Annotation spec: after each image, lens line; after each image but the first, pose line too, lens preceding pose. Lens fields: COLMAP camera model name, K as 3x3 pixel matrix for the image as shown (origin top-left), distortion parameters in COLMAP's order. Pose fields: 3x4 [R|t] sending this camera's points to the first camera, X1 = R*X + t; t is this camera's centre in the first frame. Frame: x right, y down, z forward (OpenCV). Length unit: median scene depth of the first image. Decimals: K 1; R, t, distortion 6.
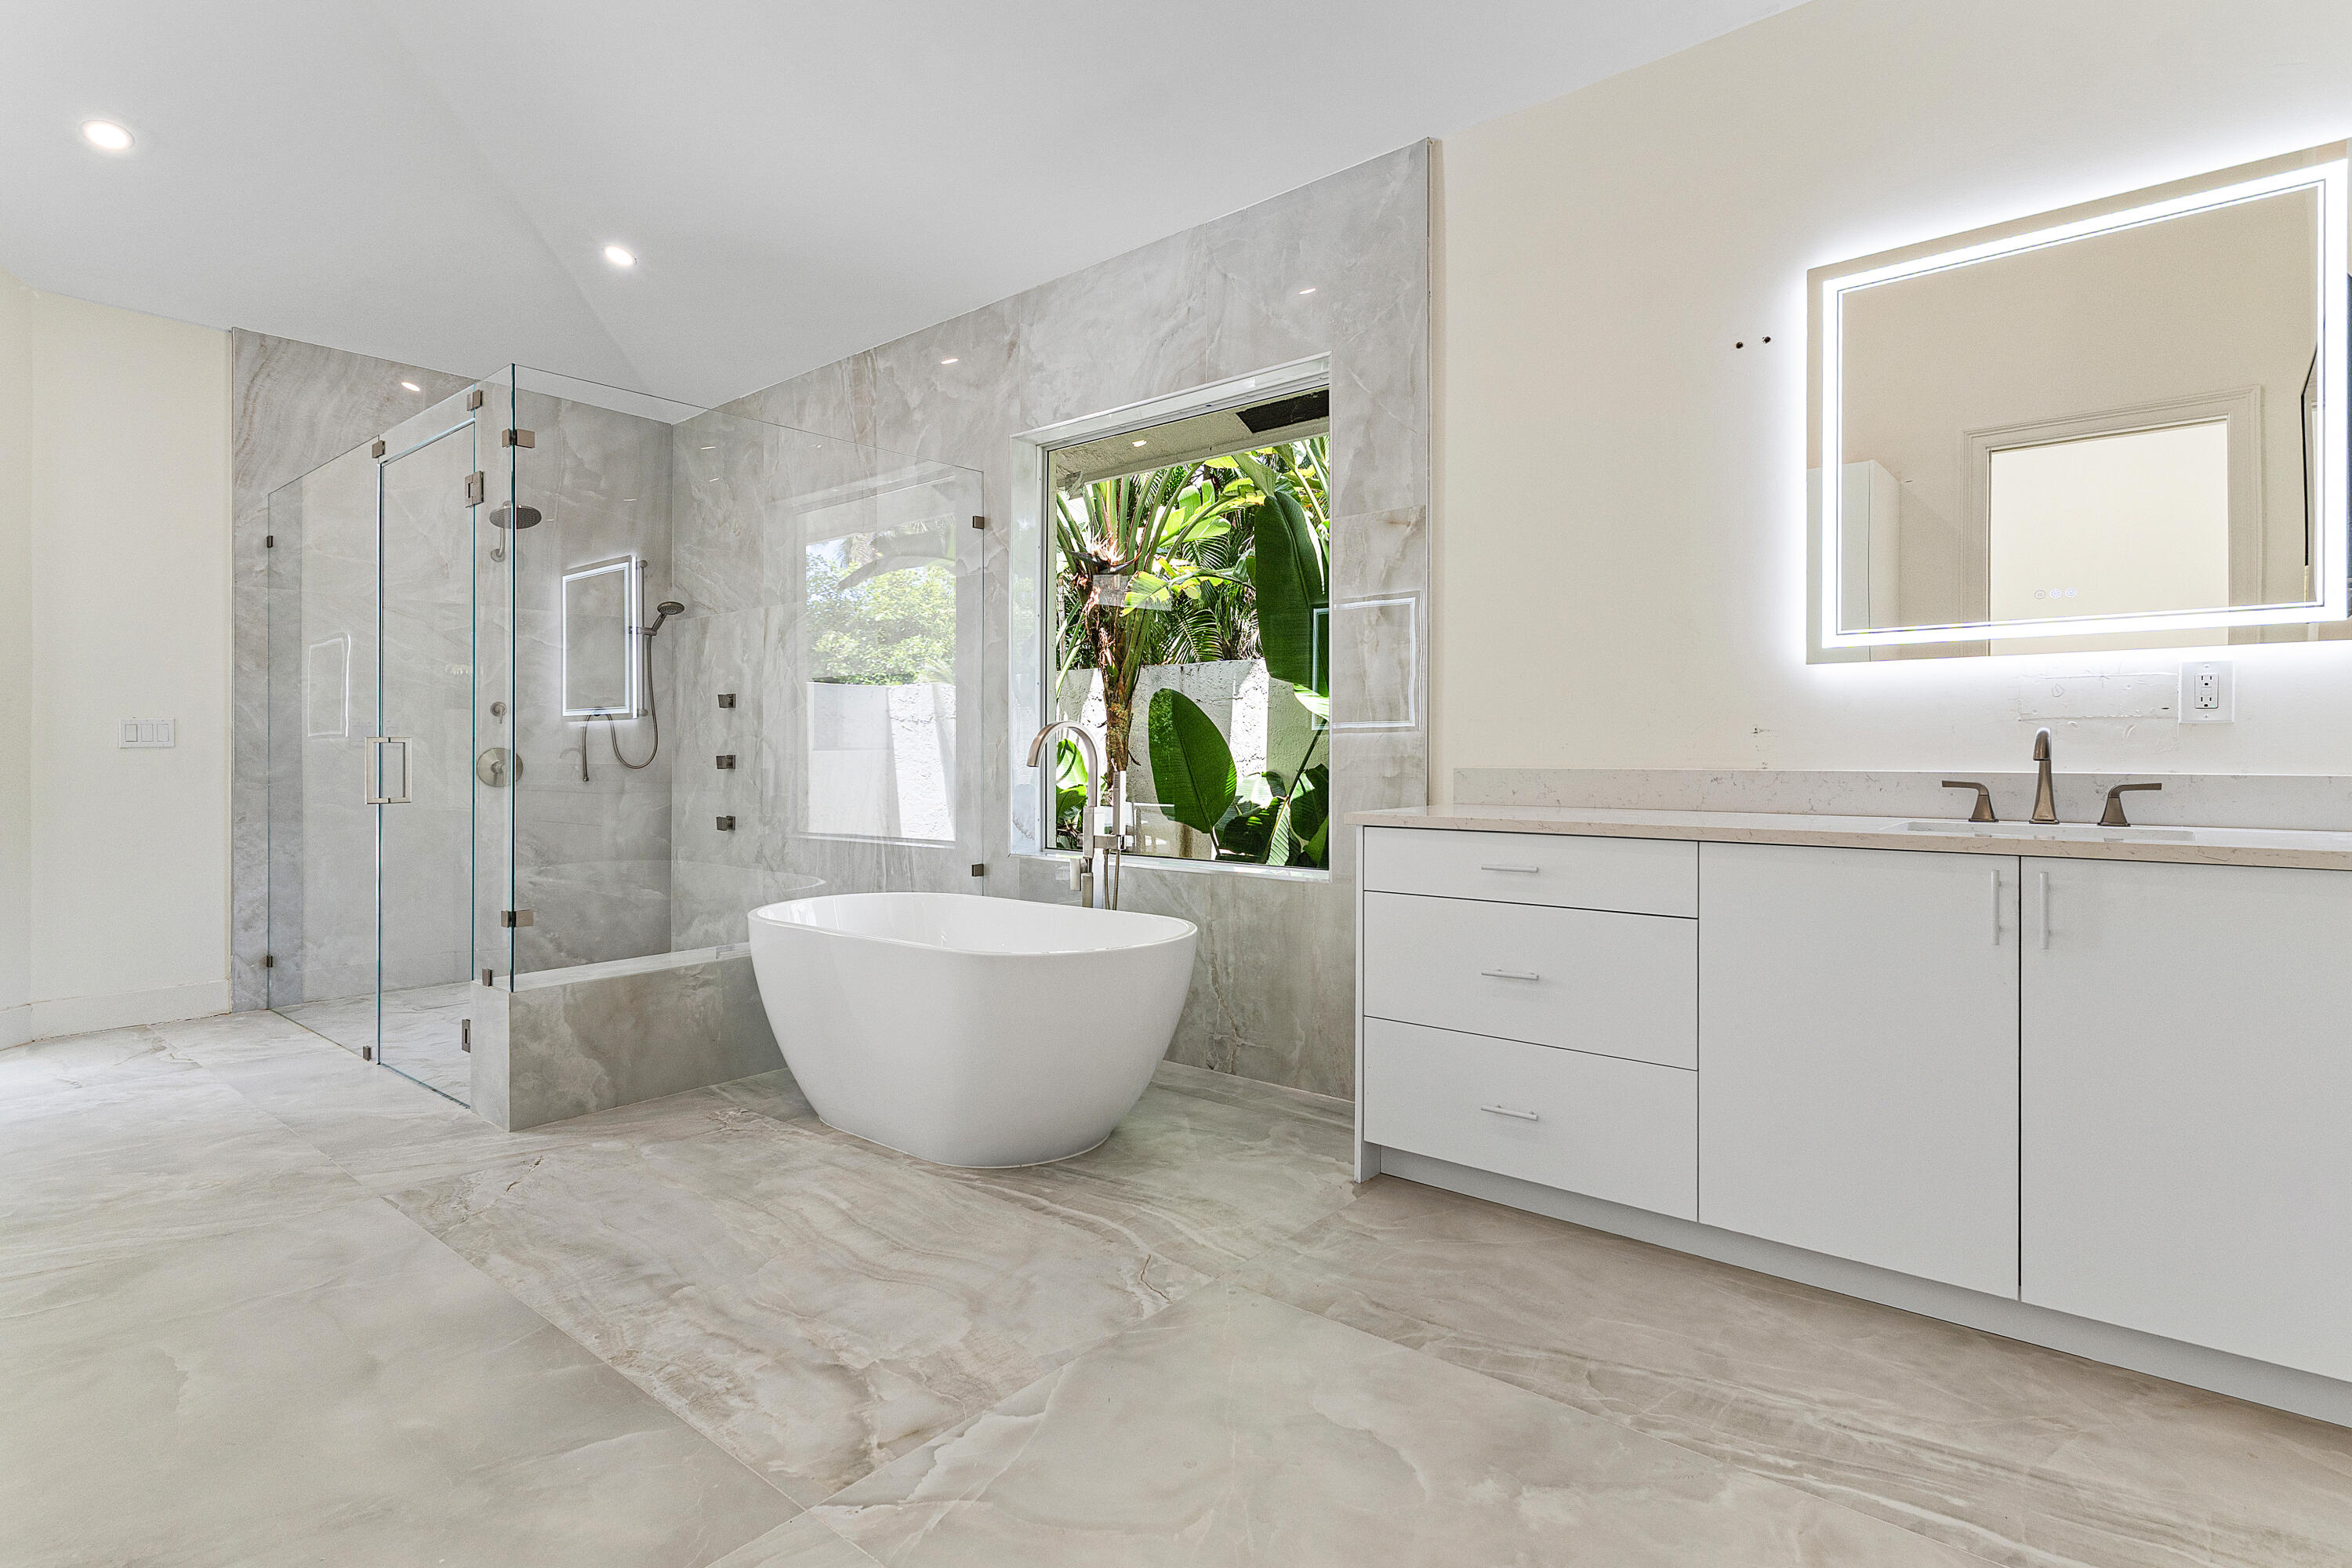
lens RADIAL K [[1166.3, 0, 1193.7], [0, 1166.3, 753.5], [0, 0, 1]] dist [0.002748, 0.000305]
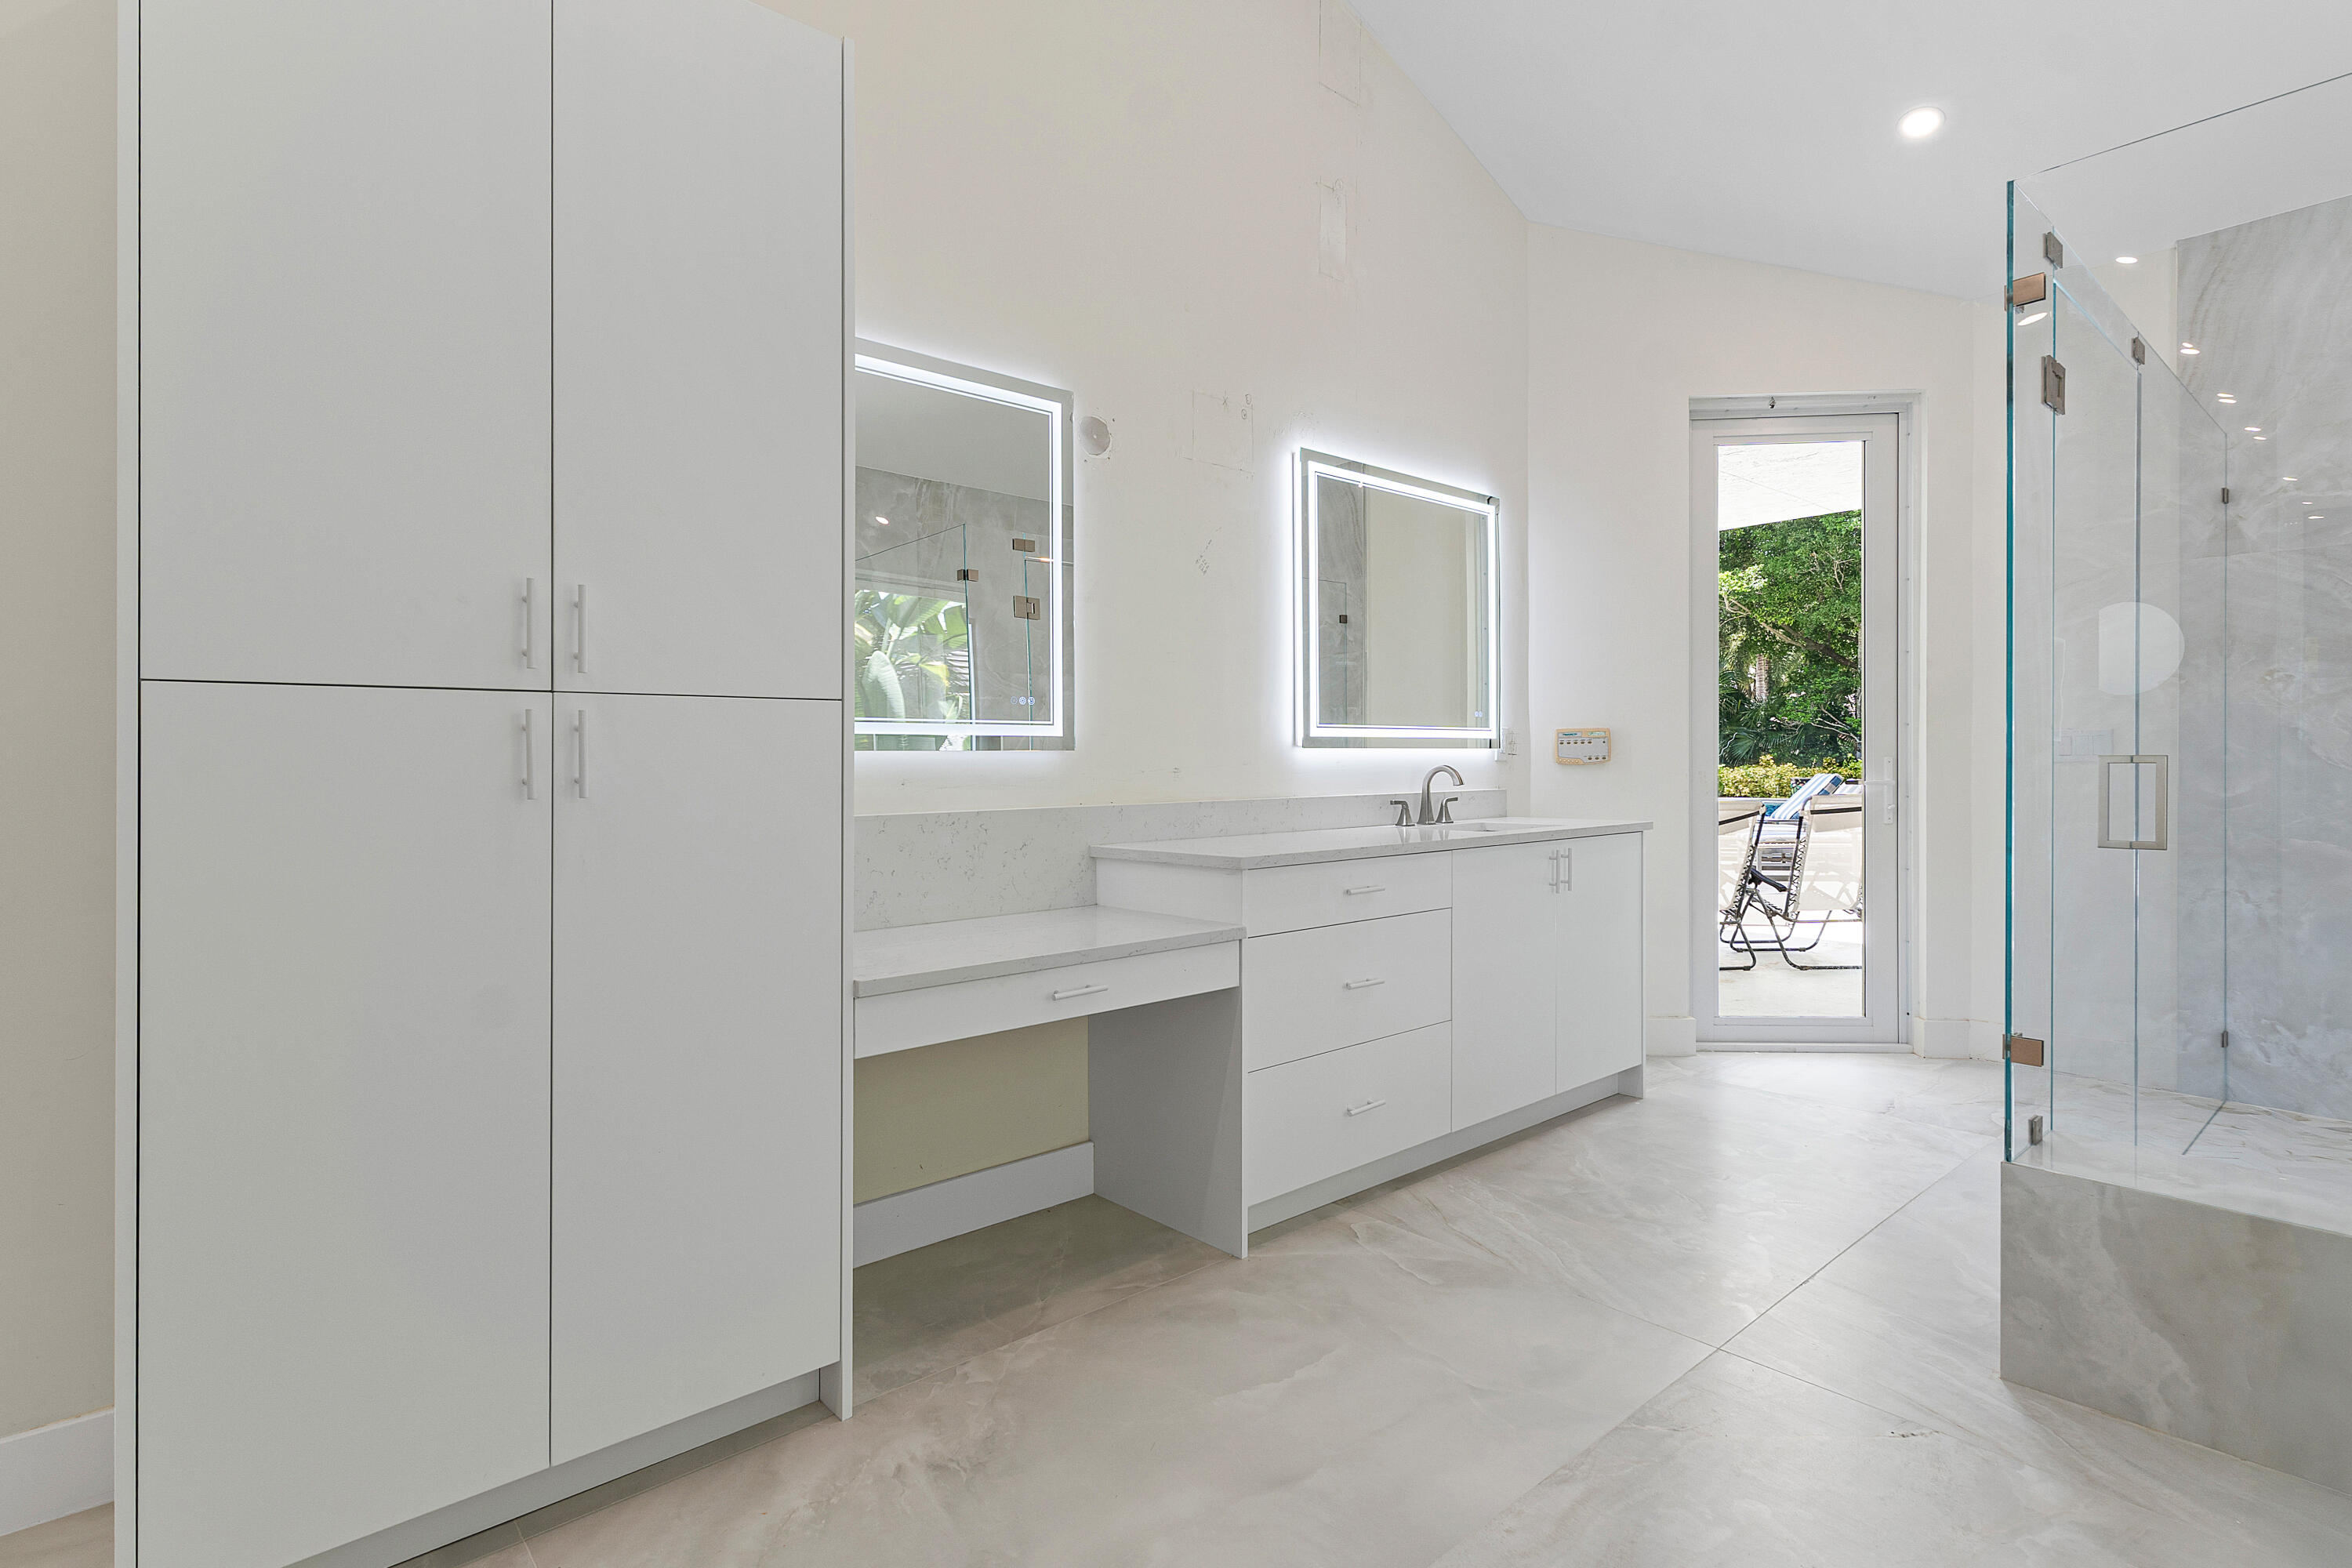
lens RADIAL K [[1166.3, 0, 1193.7], [0, 1166.3, 753.5], [0, 0, 1]] dist [0.002748, 0.000305]
pose [[-0.154280, 0.002727, -0.988023, 0.116932], [0.004200, 0.999989, 0.002104, -0.022619], [0.988018, -0.003825, -0.154290, 0.650668]]
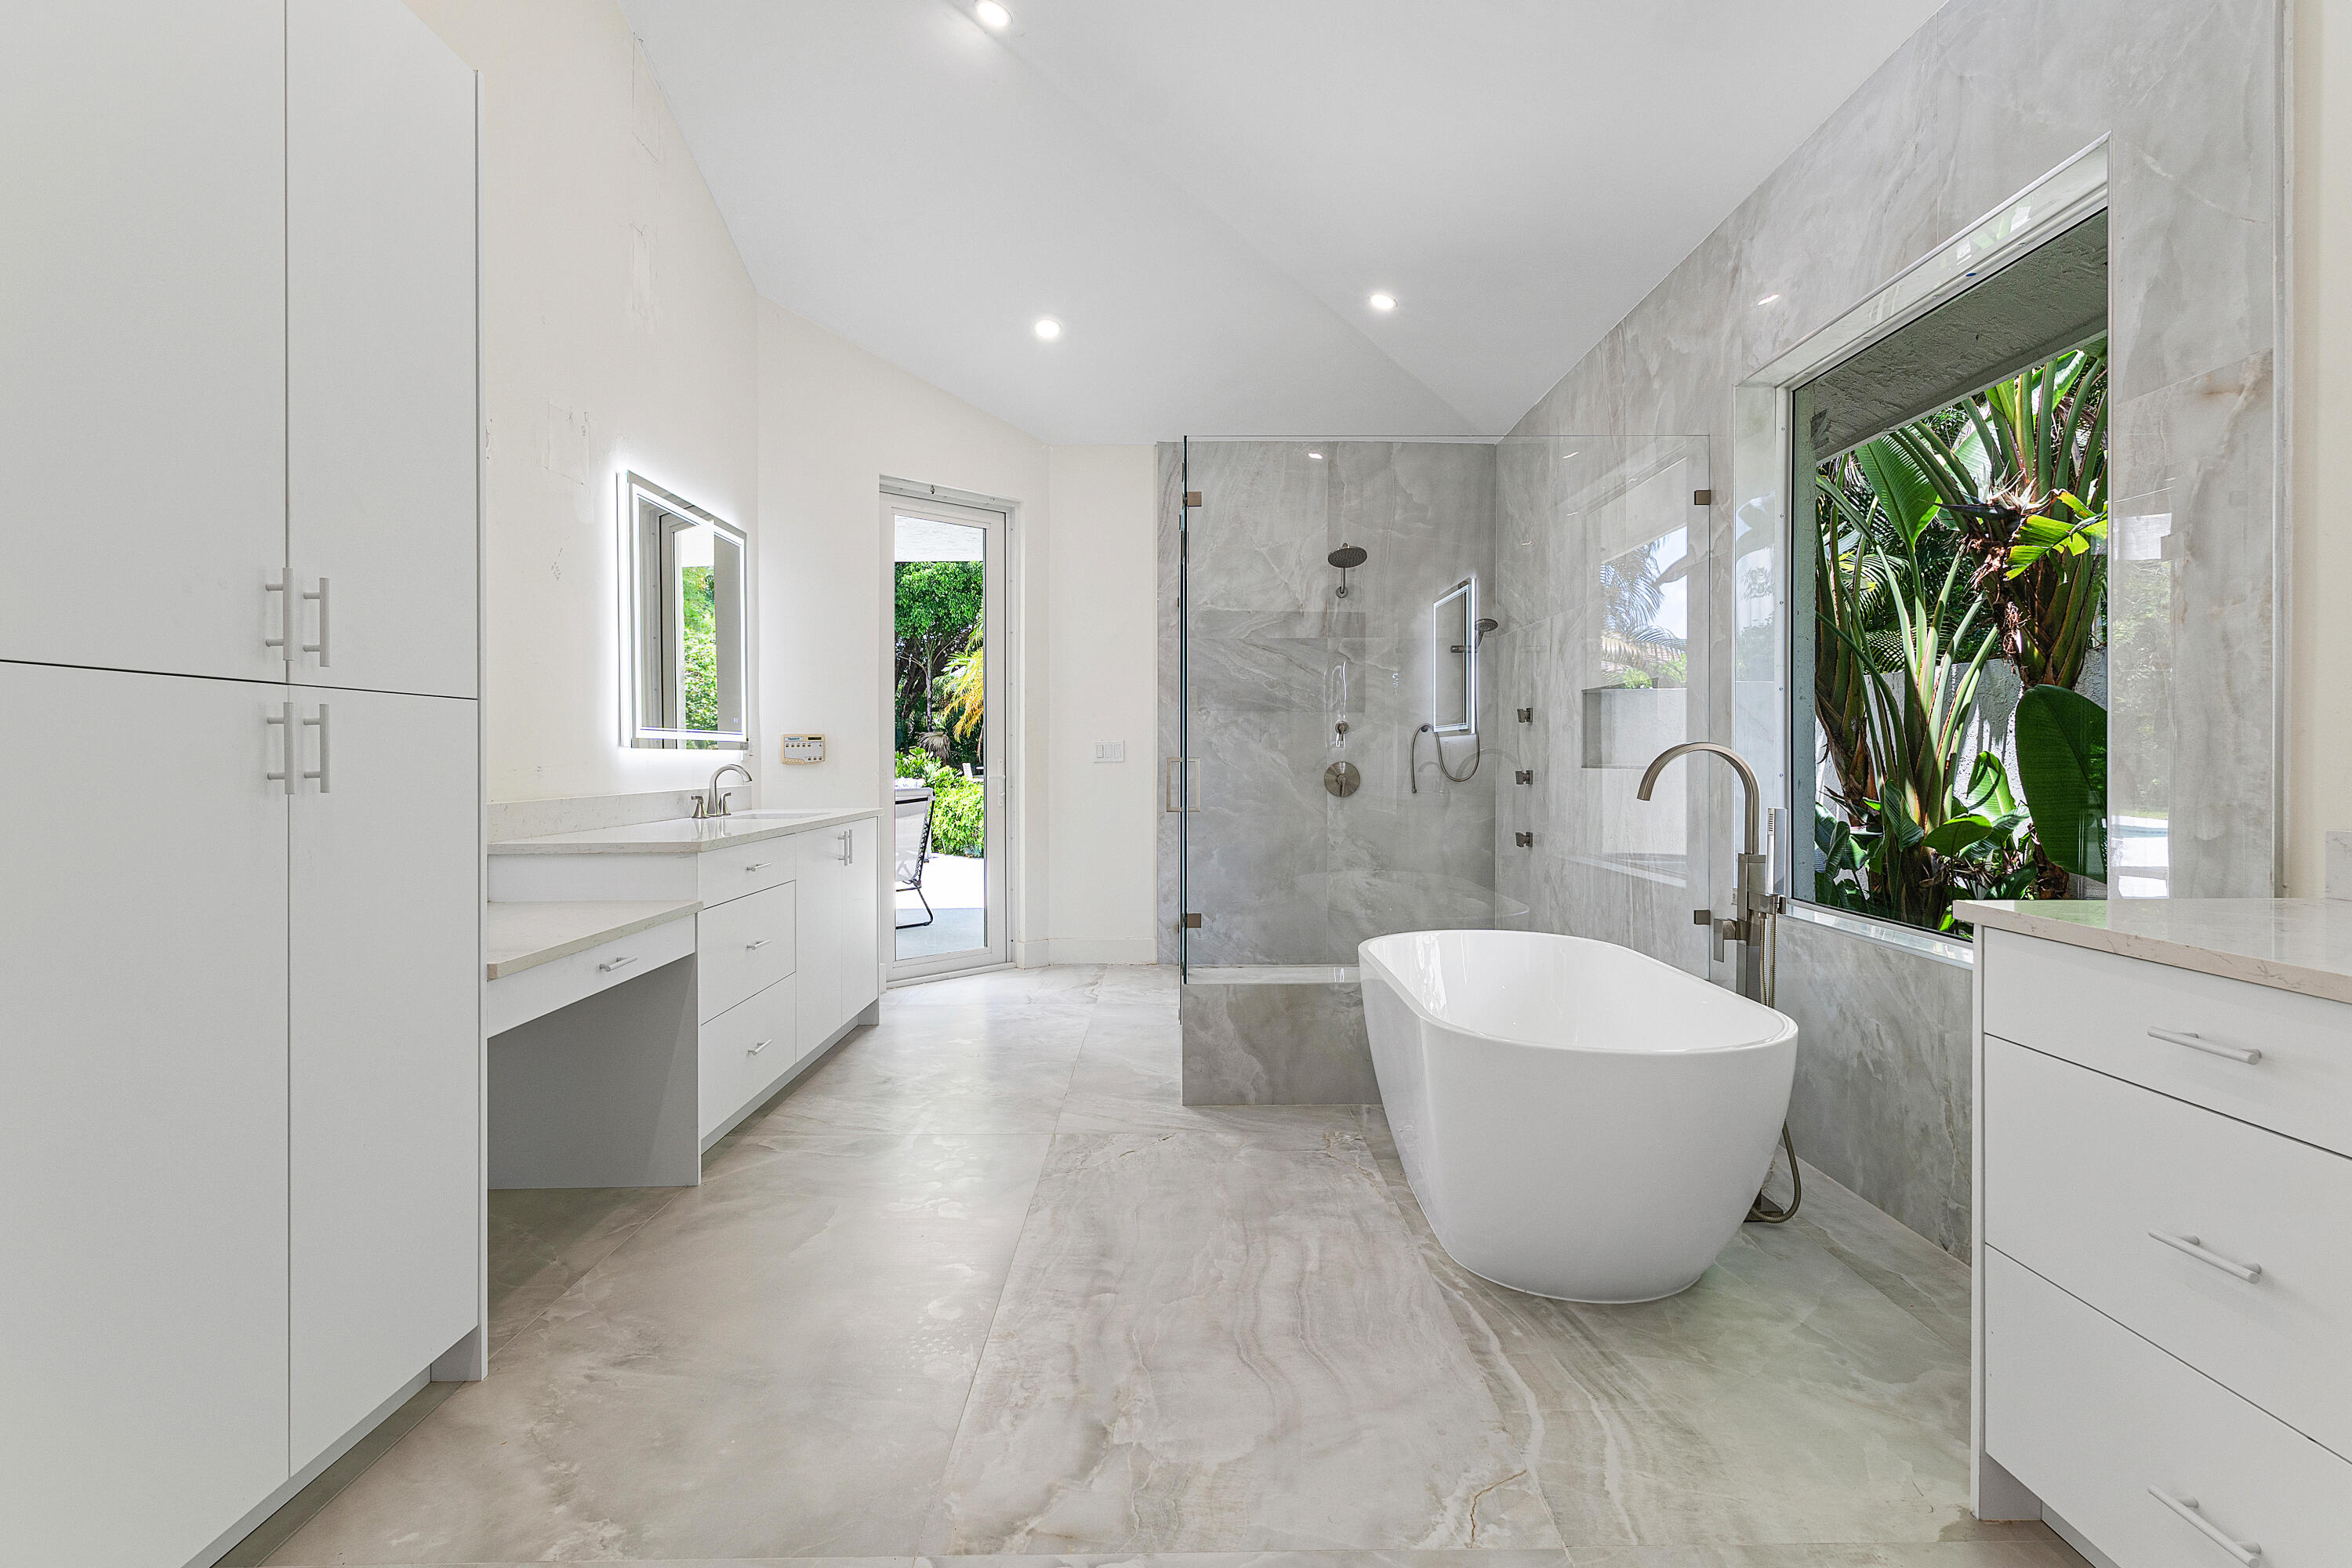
lens RADIAL K [[1166.3, 0, 1193.7], [0, 1166.3, 753.5], [0, 0, 1]] dist [0.002748, 0.000305]
pose [[0.650762, 0.001547, -0.759280, 0.287121], [-0.002493, 0.999997, -0.000099, -0.021128], [0.759277, 0.001958, 0.650764, 0.257683]]
